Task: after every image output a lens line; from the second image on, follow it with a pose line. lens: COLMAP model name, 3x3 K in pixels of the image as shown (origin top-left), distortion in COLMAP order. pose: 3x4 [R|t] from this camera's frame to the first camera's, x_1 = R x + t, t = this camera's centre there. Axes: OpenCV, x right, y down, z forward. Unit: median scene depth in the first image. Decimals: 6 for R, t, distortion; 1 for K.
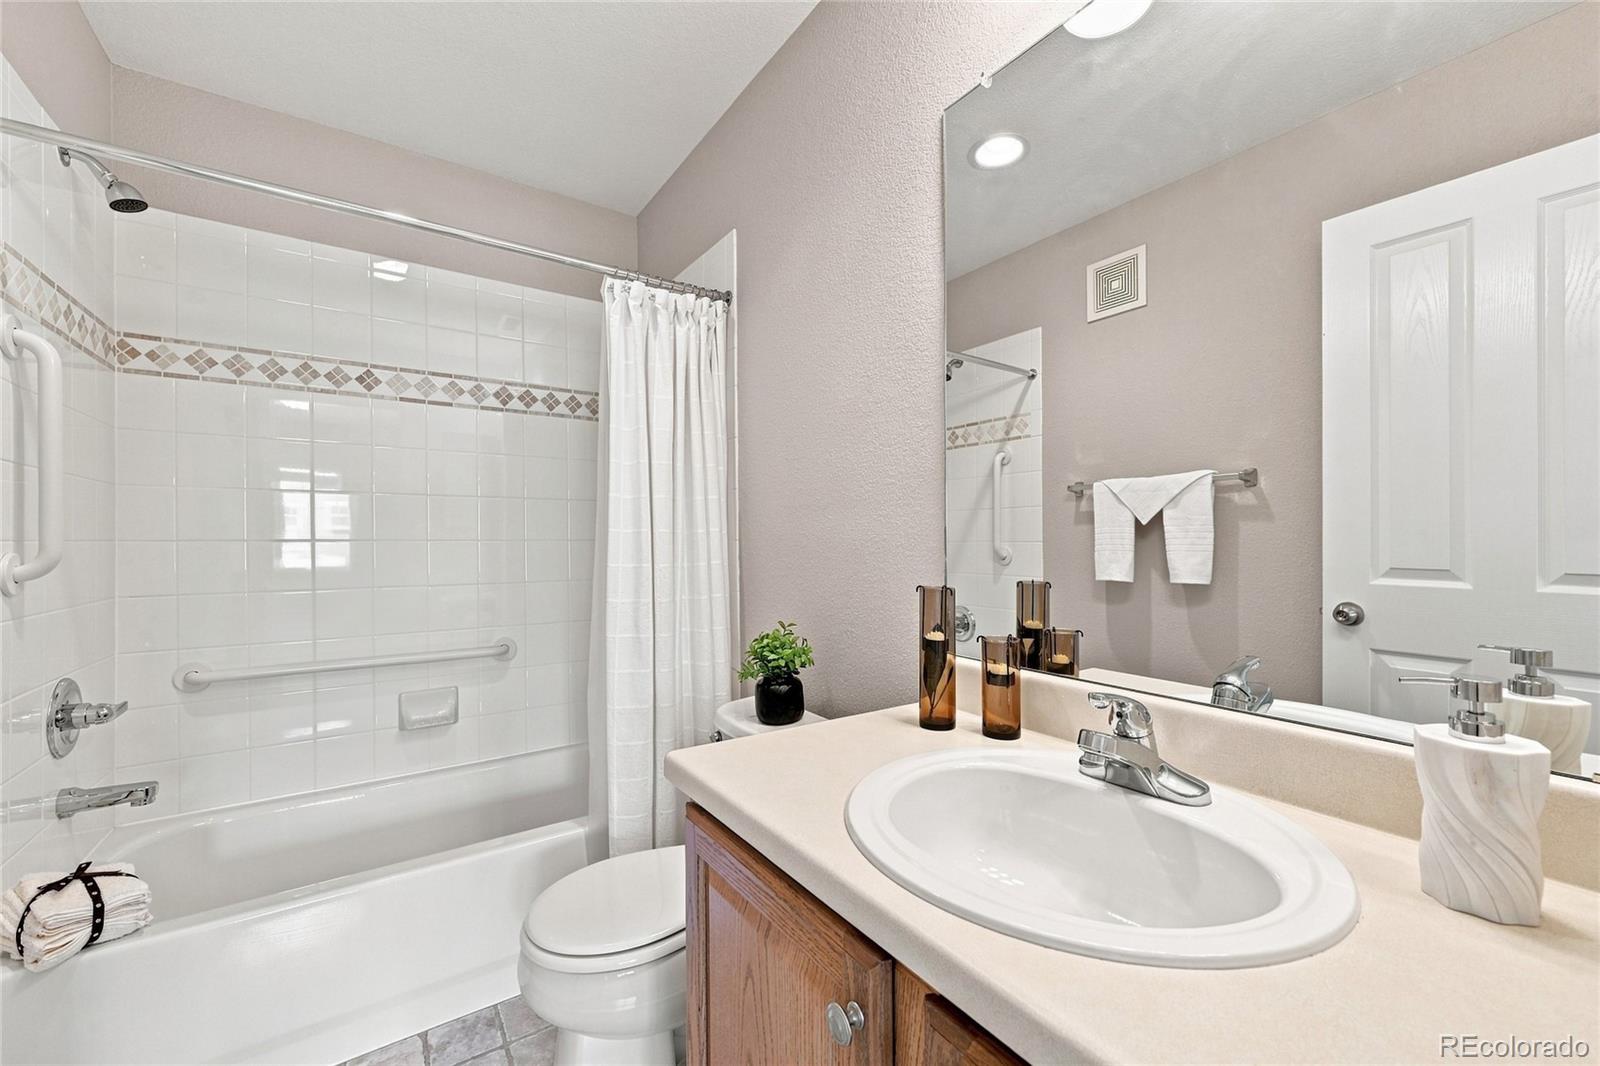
lens RADIAL K [[628.7, 0, 800.0], [0, 628.7, 533.0], [0, 0, 1]] dist [-0.000686, -0.000067]
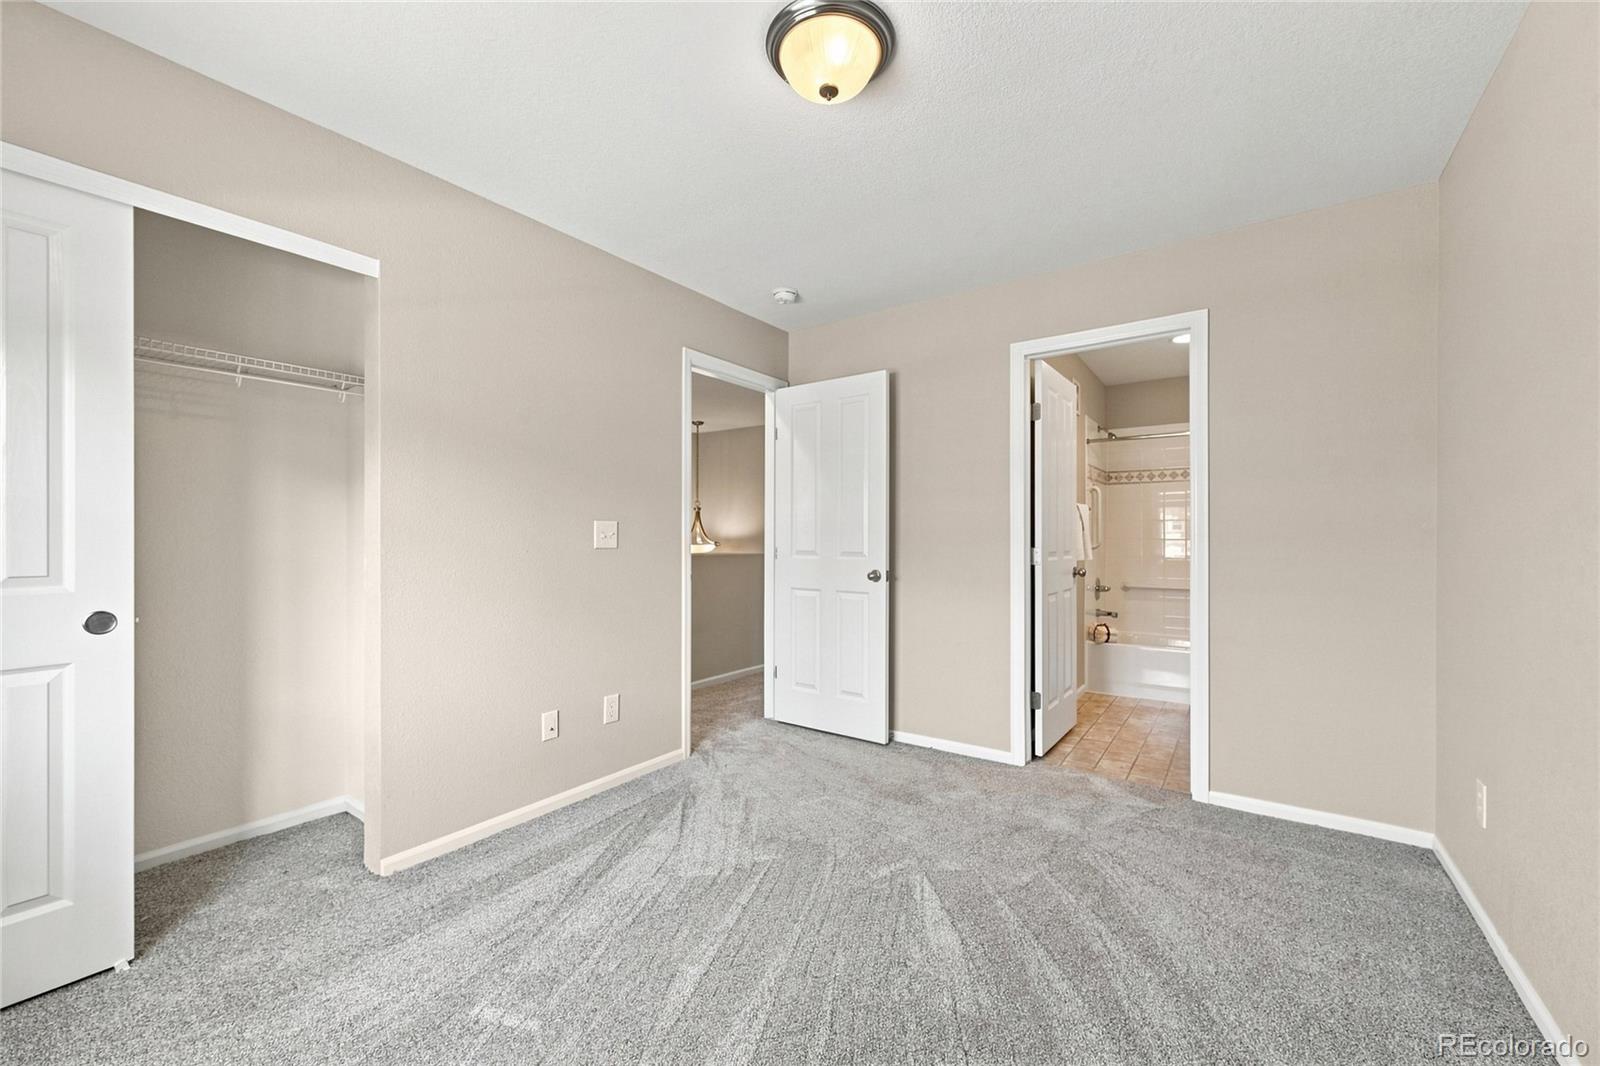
lens RADIAL K [[628.7, 0, 800.0], [0, 628.7, 533.0], [0, 0, 1]] dist [-0.000686, -0.000067]
pose [[0.342800, 0.008475, -0.939370, 1.276259], [-0.008028, 0.999949, 0.006092, -0.023091], [0.939374, 0.005453, 0.342851, -1.448353]]
